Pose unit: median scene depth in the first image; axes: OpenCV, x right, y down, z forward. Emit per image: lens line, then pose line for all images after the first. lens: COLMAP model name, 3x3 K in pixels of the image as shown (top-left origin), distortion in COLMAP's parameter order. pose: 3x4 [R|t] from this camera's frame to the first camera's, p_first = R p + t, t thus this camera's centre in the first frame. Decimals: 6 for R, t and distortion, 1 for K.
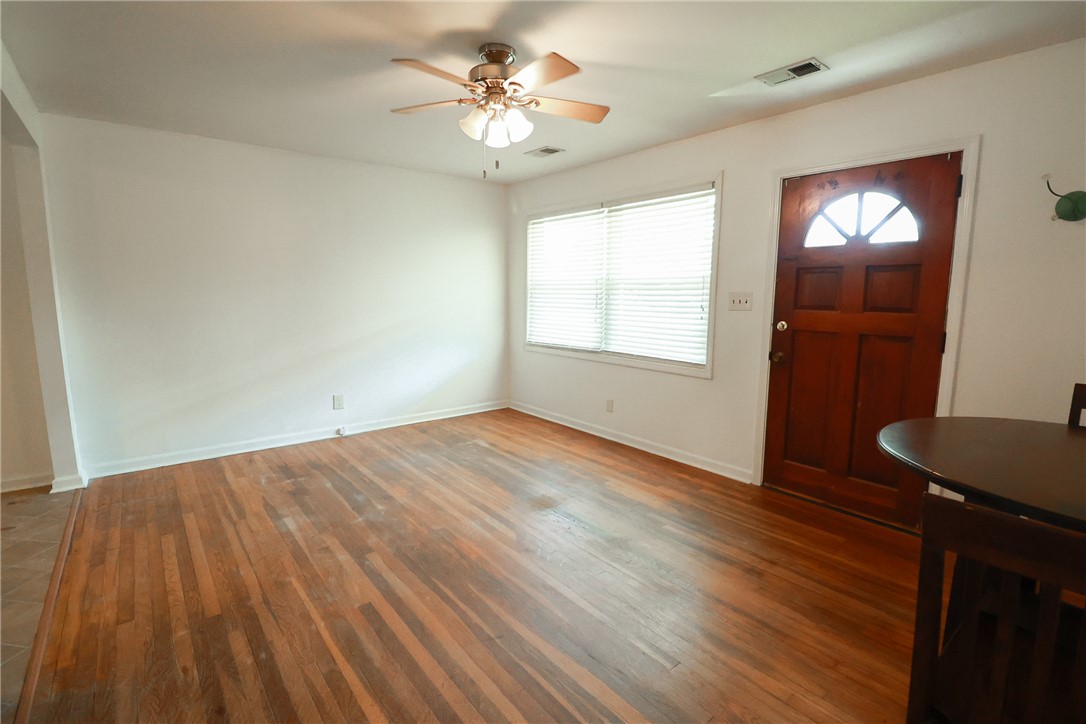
lens RADIAL K [[501.9, 0, 543.1], [0, 501.9, 359.9], [0, 0, 1]] dist [0.002609, -0.014869]
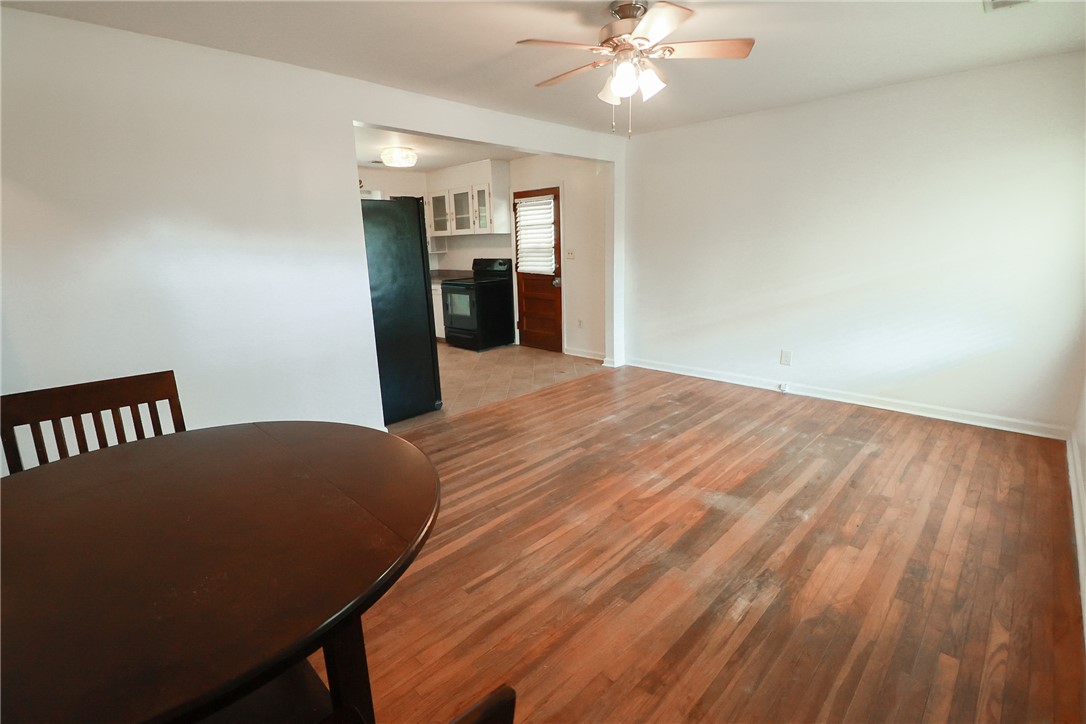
lens RADIAL K [[501.9, 0, 543.1], [0, 501.9, 359.9], [0, 0, 1]] dist [0.002609, -0.014869]
pose [[0.118542, 0.211069, -0.970256, 0.701127], [-0.109762, 0.973943, 0.198461, -0.079908], [0.986864, 0.082971, 0.138621, 0.535134]]
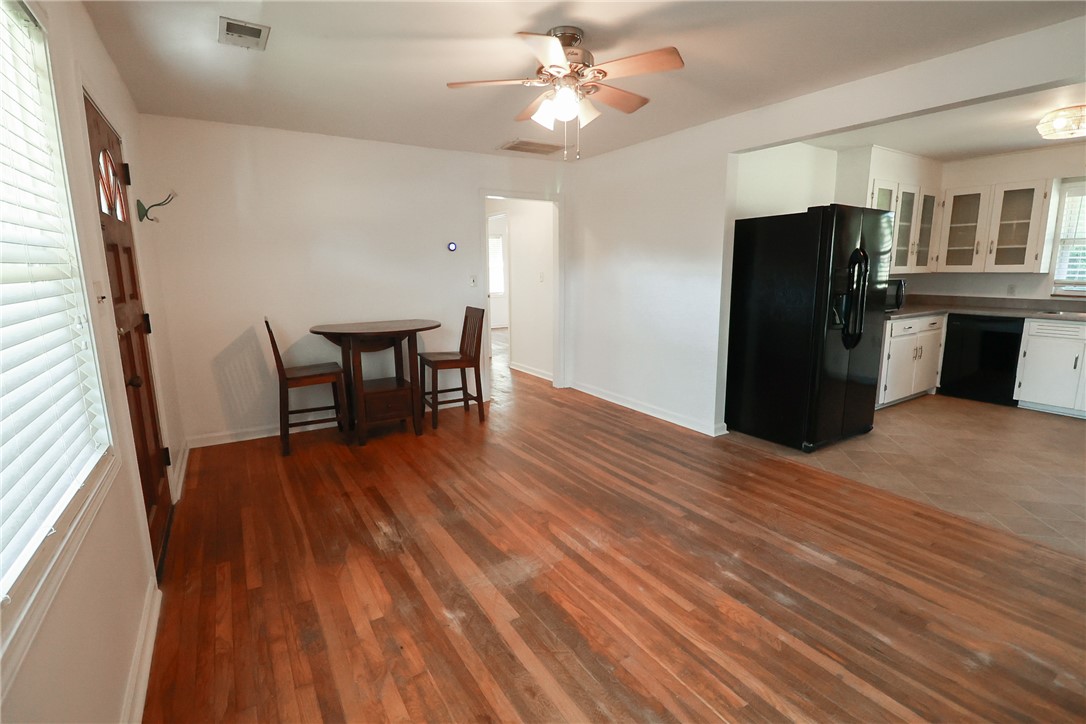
lens RADIAL K [[501.9, 0, 543.1], [0, 501.9, 359.9], [0, 0, 1]] dist [0.002609, -0.014869]
pose [[-0.993097, -0.019780, 0.115618, -0.124557], [0.017533, 0.949576, 0.313047, -0.220377], [-0.115980, 0.312913, -0.942674, 1.524187]]
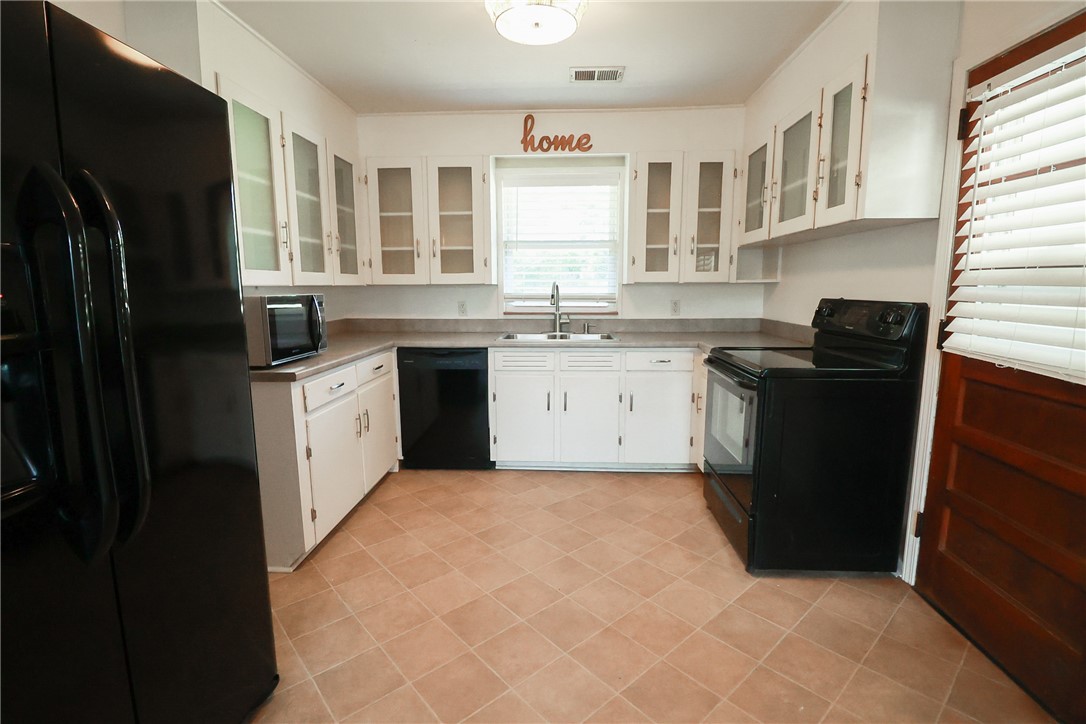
lens RADIAL K [[501.9, 0, 543.1], [0, 501.9, 359.9], [0, 0, 1]] dist [0.002609, -0.014869]
pose [[-0.667499, 0.100598, -0.737784, -0.653833], [-0.105743, 0.967983, 0.227656, -0.082838], [0.737064, 0.229975, -0.635490, 0.715986]]
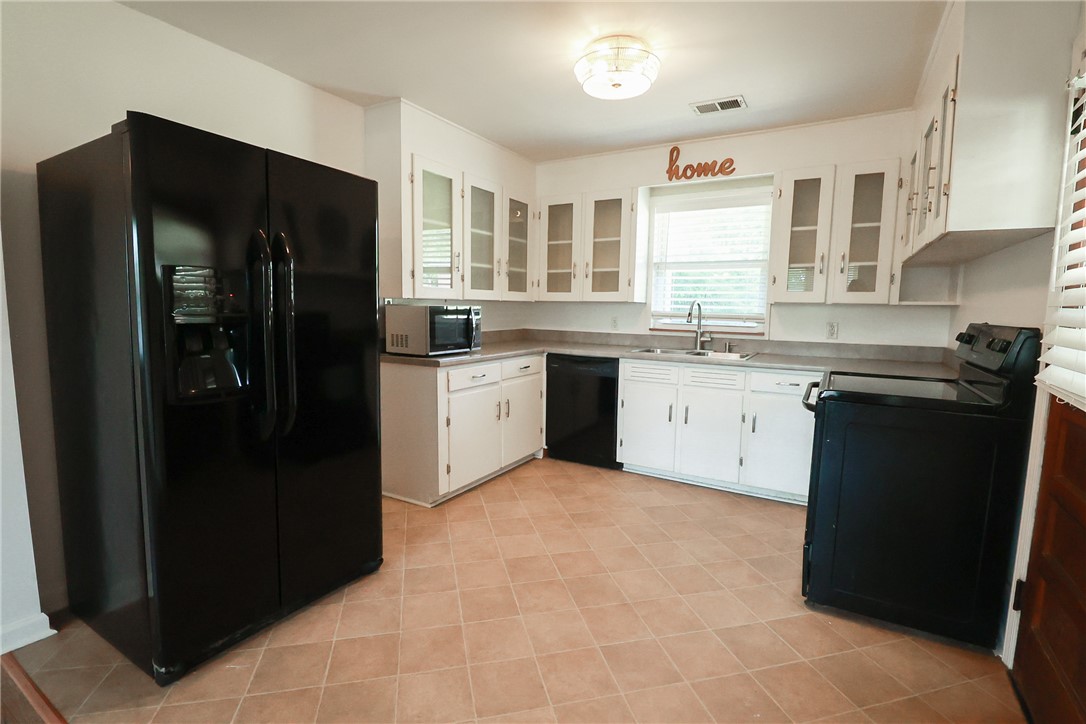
lens RADIAL K [[501.9, 0, 543.1], [0, 501.9, 359.9], [0, 0, 1]] dist [0.002609, -0.014869]
pose [[-0.934745, 0.011546, -0.355133, -0.770458], [-0.075442, 0.970234, 0.230116, -0.107422], [0.347219, 0.241892, -0.906050, 0.947723]]
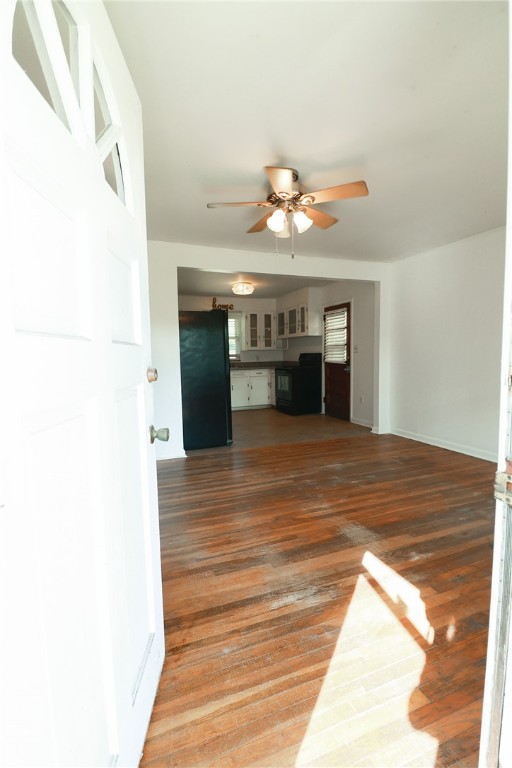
lens RADIAL K [[355.0, 0, 256.0], [0, 355.0, 384.0], [0, 0, 1]] dist [0.002609, -0.014869]
pose [[-0.304209, 0.073936, -0.949732, 0.702367], [-0.116744, 0.986575, 0.114198, -0.074519], [0.945425, 0.145616, -0.291493, 0.931462]]
